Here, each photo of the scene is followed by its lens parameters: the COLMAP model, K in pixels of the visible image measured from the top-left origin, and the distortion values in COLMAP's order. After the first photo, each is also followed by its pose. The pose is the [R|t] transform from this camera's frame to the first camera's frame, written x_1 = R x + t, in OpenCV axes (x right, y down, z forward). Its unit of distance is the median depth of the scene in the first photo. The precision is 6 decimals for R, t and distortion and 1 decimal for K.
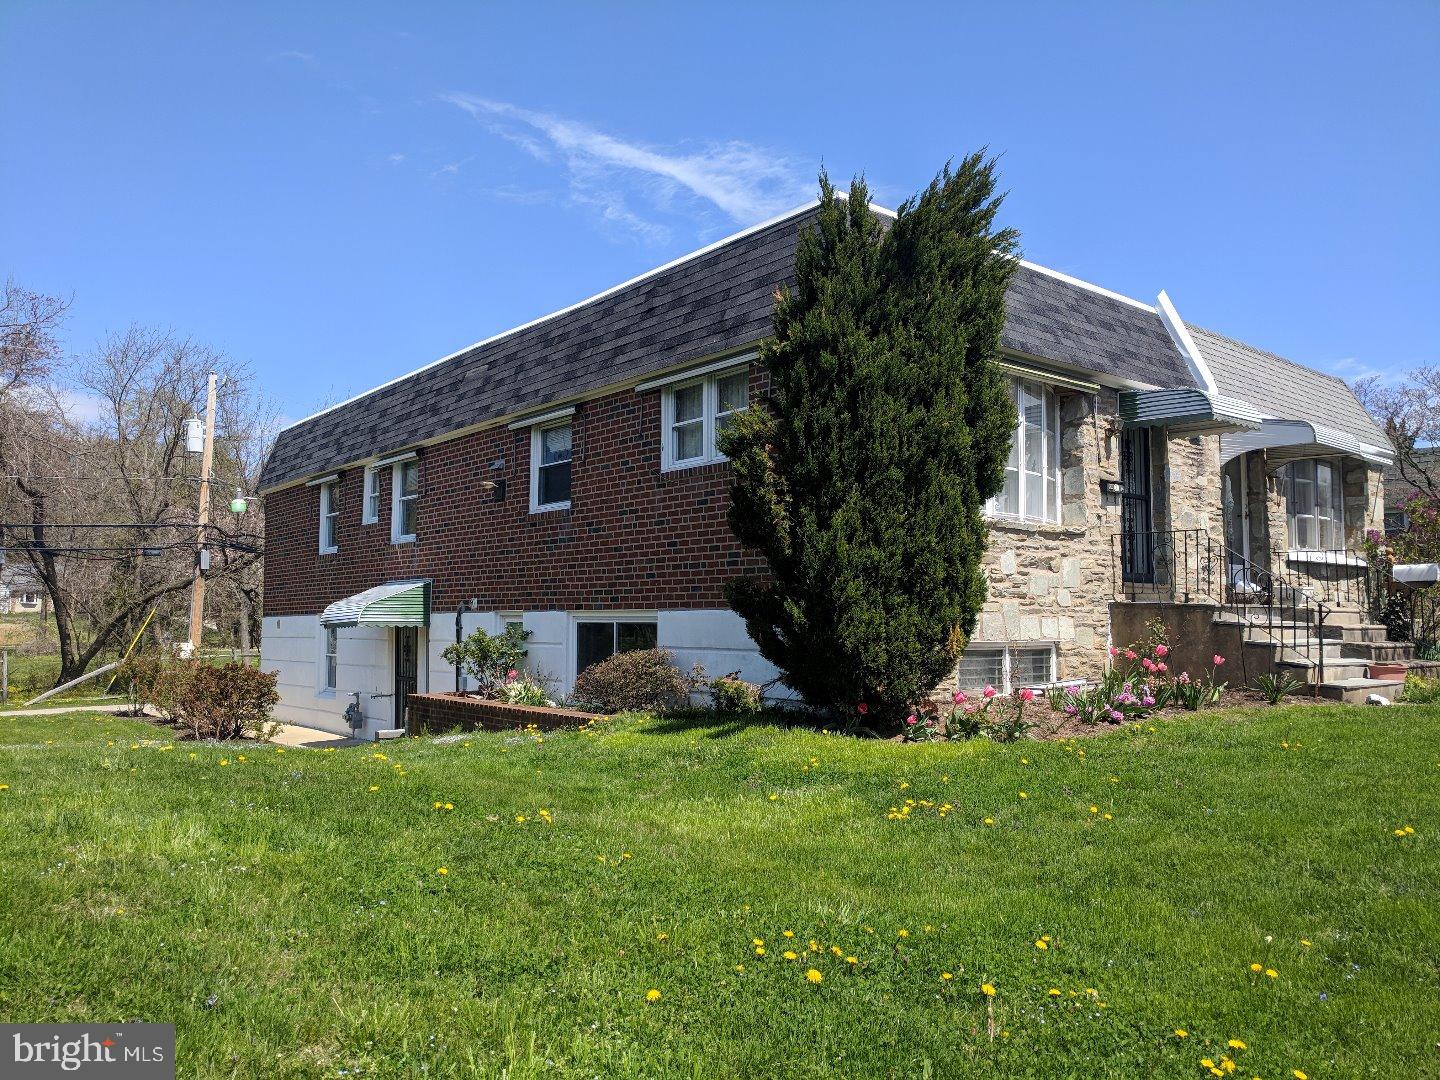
lens RADIAL K [[1080.6, 0, 720.0], [0, 1080.6, 540.0], [0, 0, 1]] dist [-0.005443, -0.001266]
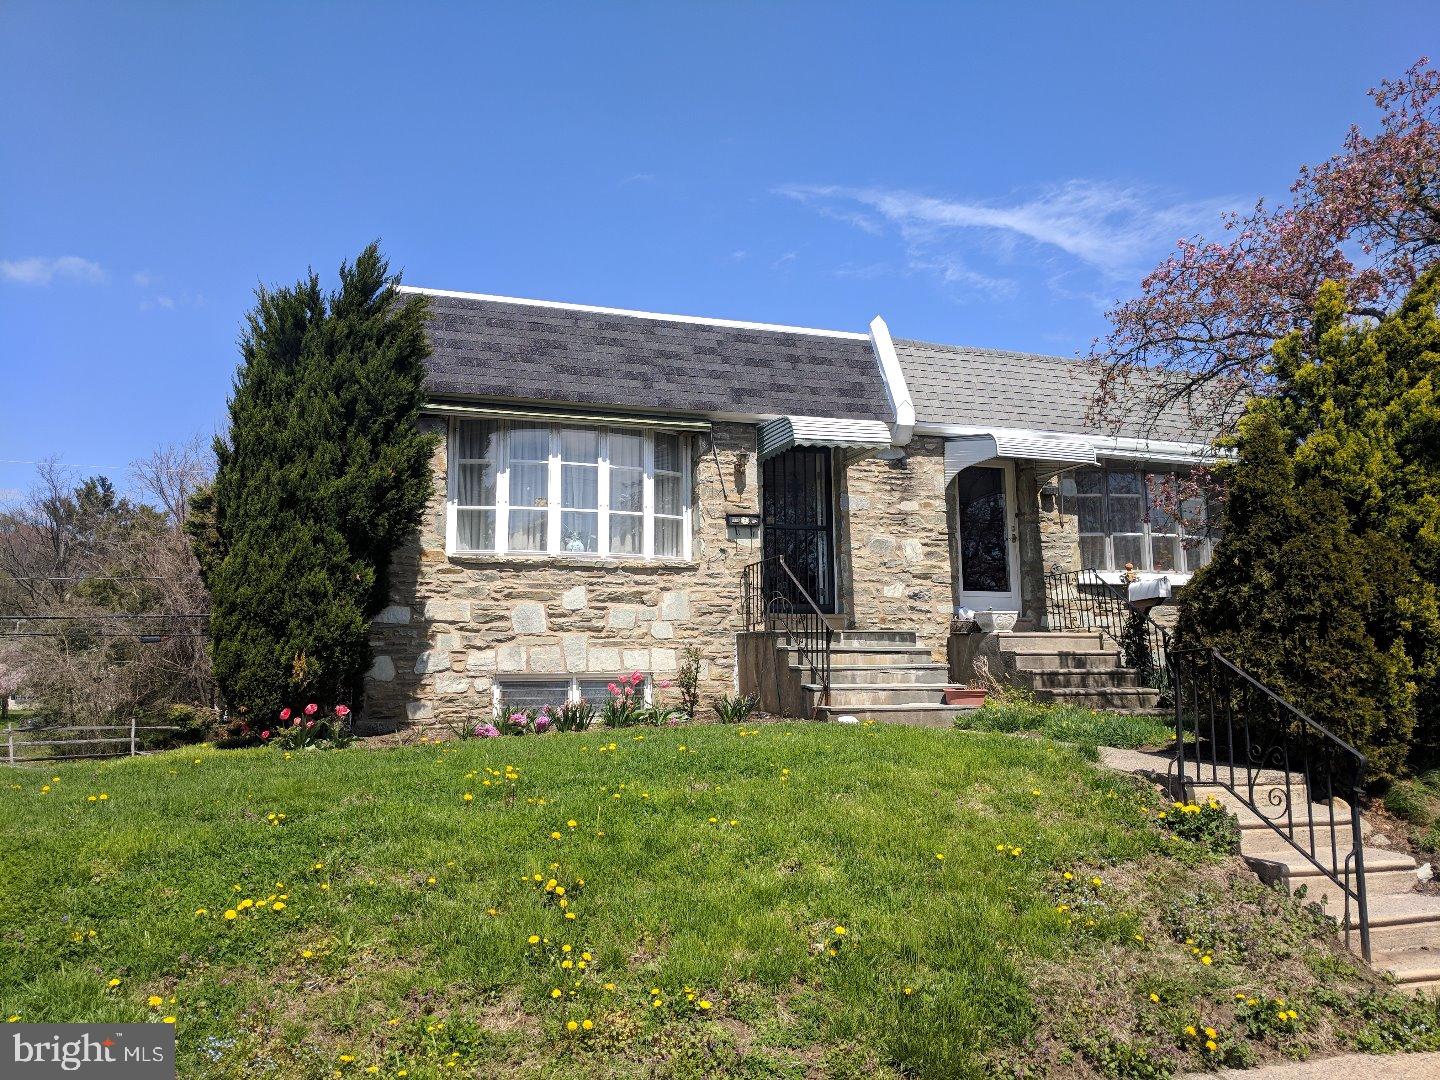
lens RADIAL K [[1111.5, 0, 720.0], [0, 1111.5, 540.0], [0, 0, 1]] dist [0.006090, 0.001544]
pose [[0.934910, -0.070279, -0.347858, 0.645416], [0.046590, 0.996018, -0.076013, 0.043982], [0.351815, 0.054859, 0.934461, 0.015923]]
